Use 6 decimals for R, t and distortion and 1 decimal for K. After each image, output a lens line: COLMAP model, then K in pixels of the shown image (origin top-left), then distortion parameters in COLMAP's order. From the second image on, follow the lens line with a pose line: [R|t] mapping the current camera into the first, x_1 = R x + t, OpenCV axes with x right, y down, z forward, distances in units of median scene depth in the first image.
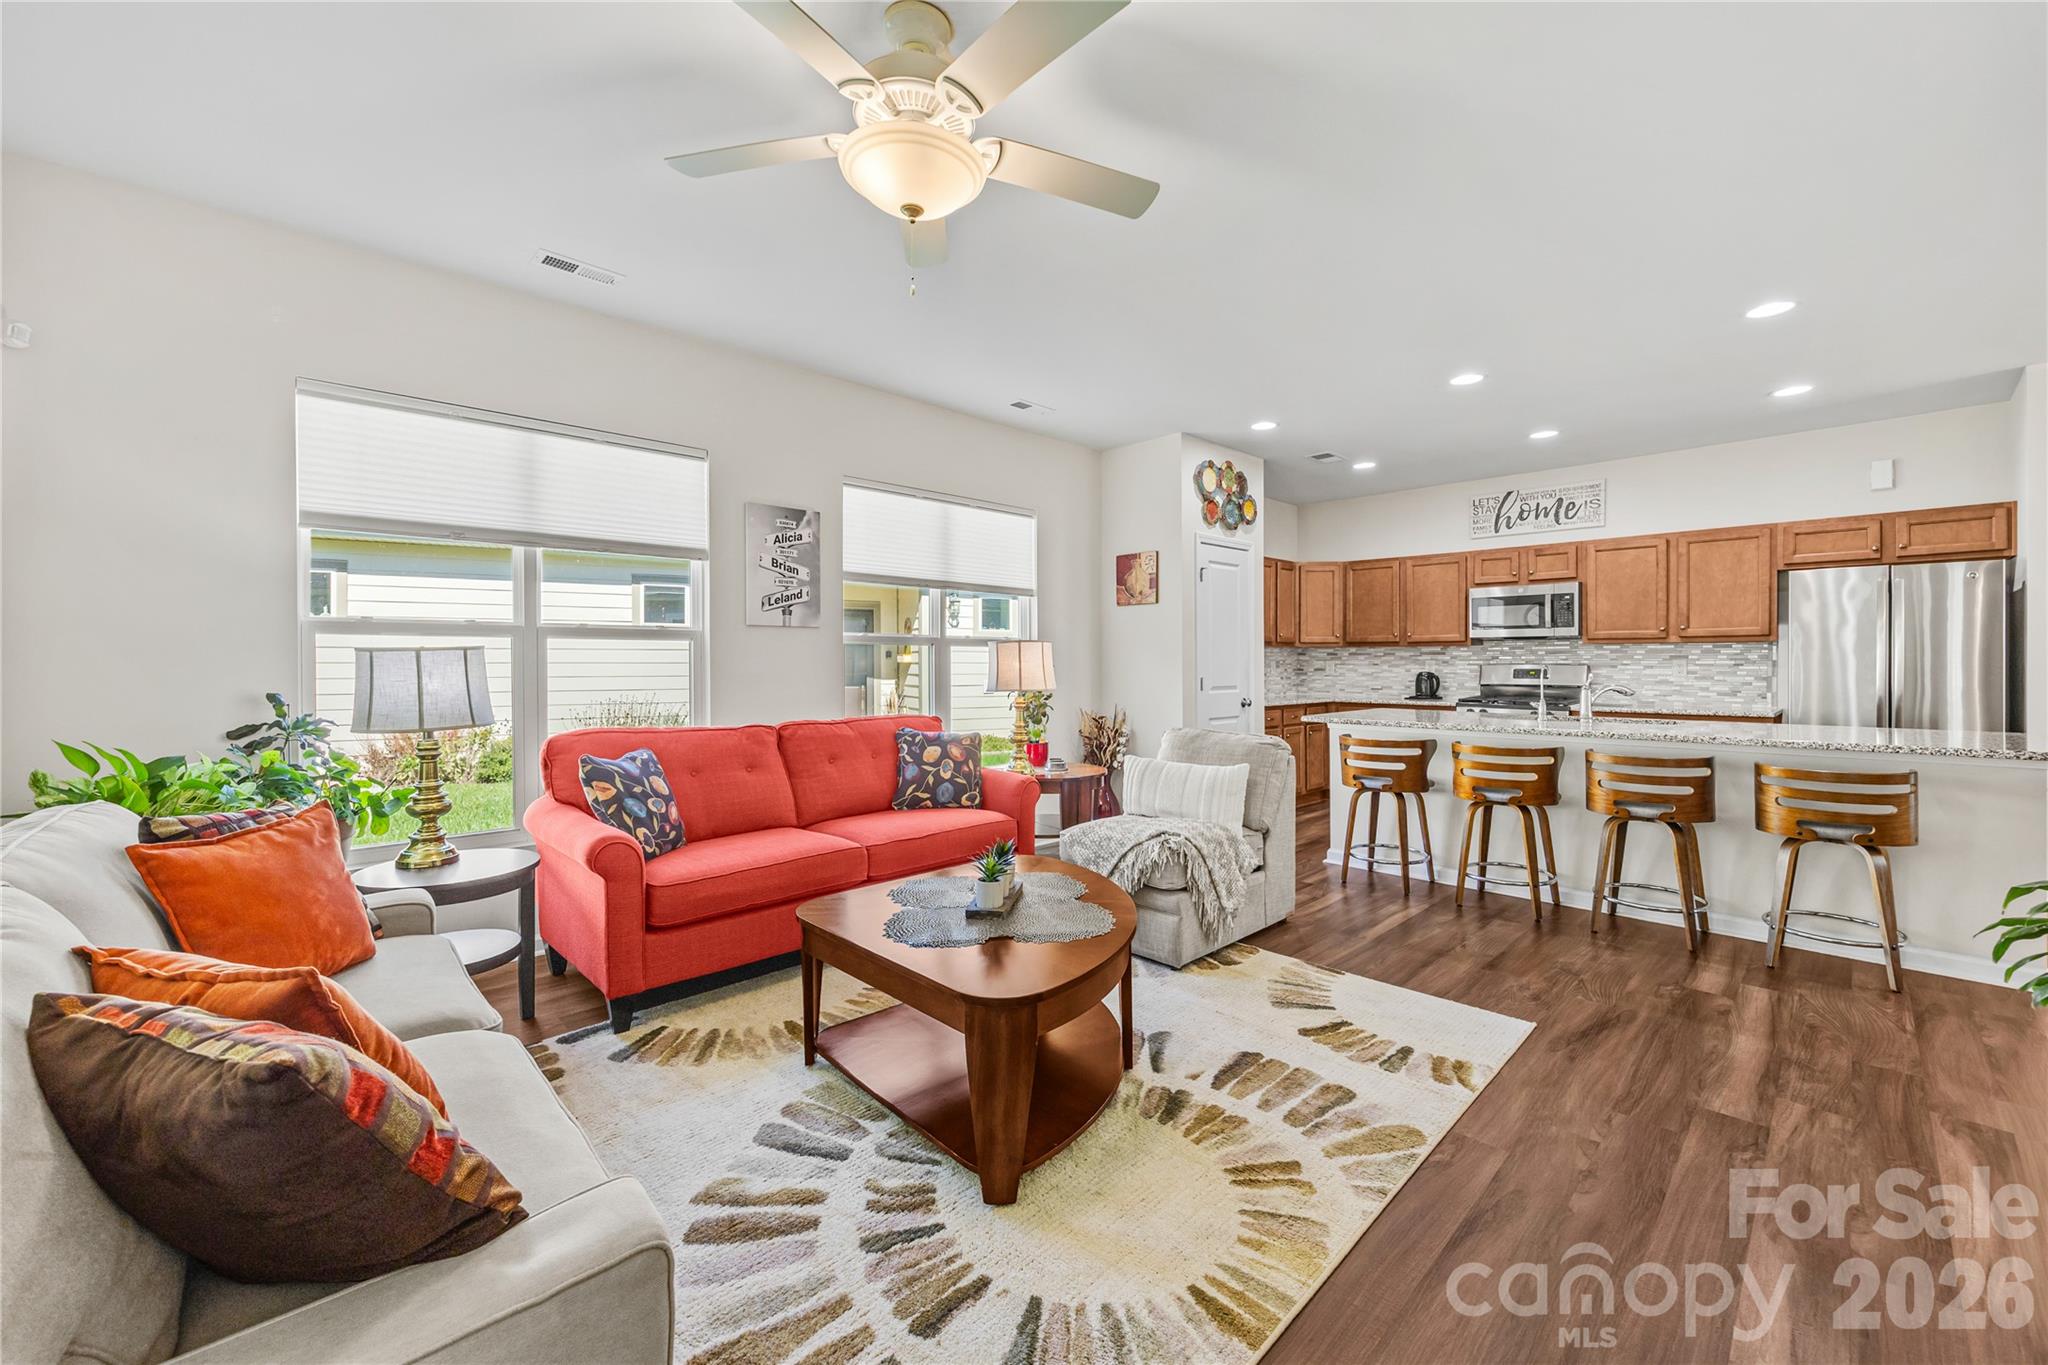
lens RADIAL K [[813.8, 0, 1033.2], [0, 813.8, 669.8], [0, 0, 1]] dist [-0.000251, -0.000030]
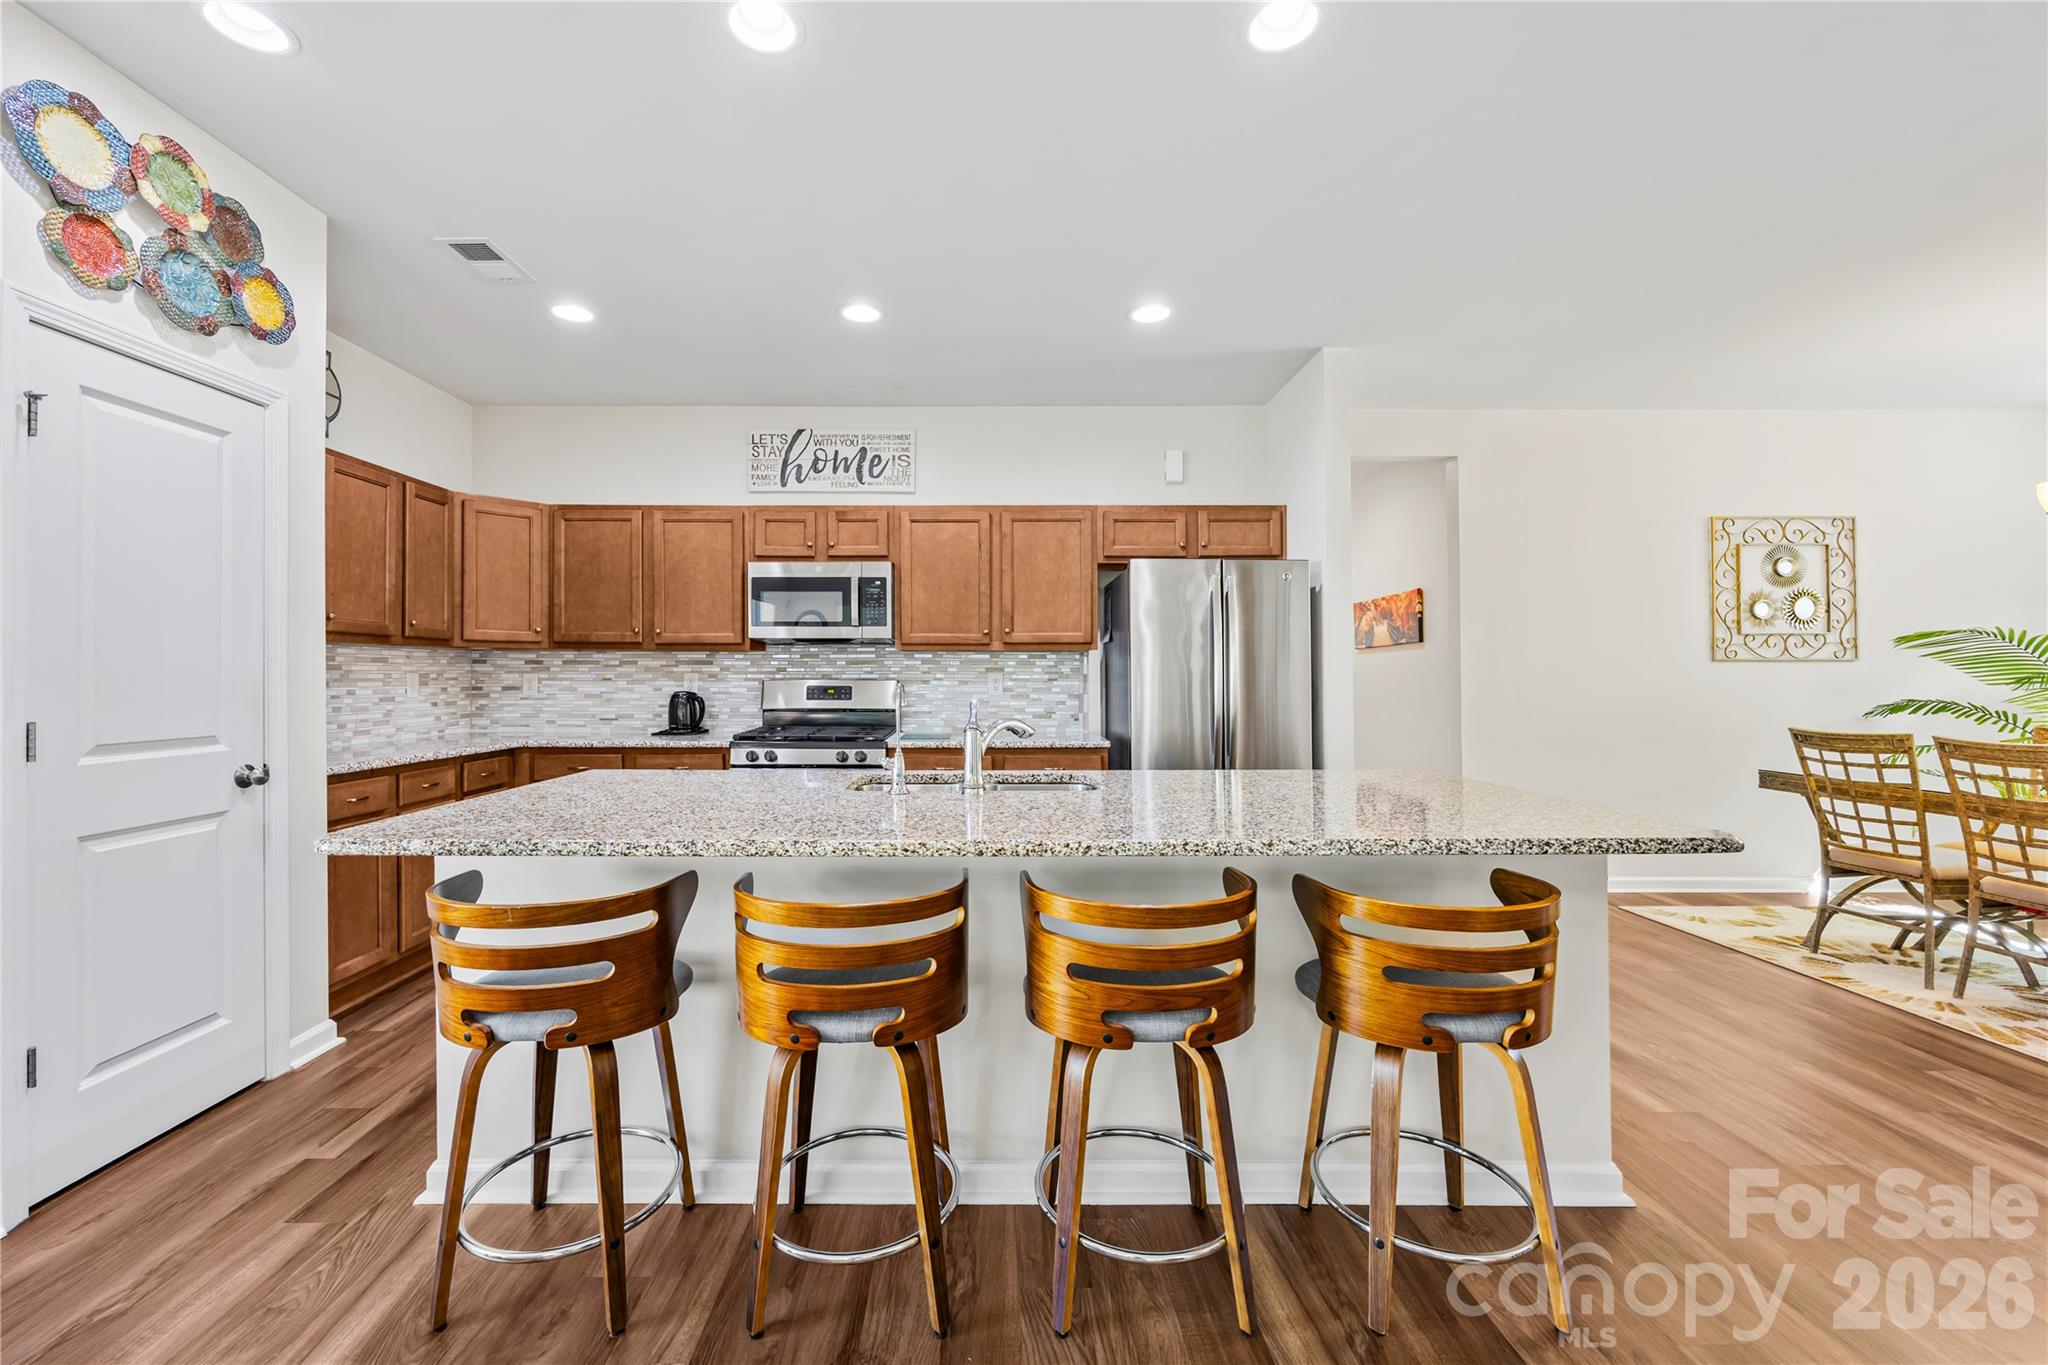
lens RADIAL K [[806.4, 0, 983.4], [0, 806.4, 671.7], [0, 0, 1]] dist [-0.002814, -0.000081]
pose [[0.699701, 0.004529, 0.714421, 0.250287], [0.005496, 0.999916, -0.011722, -0.005196], [-0.714414, 0.012128, 0.699618, 0.500821]]
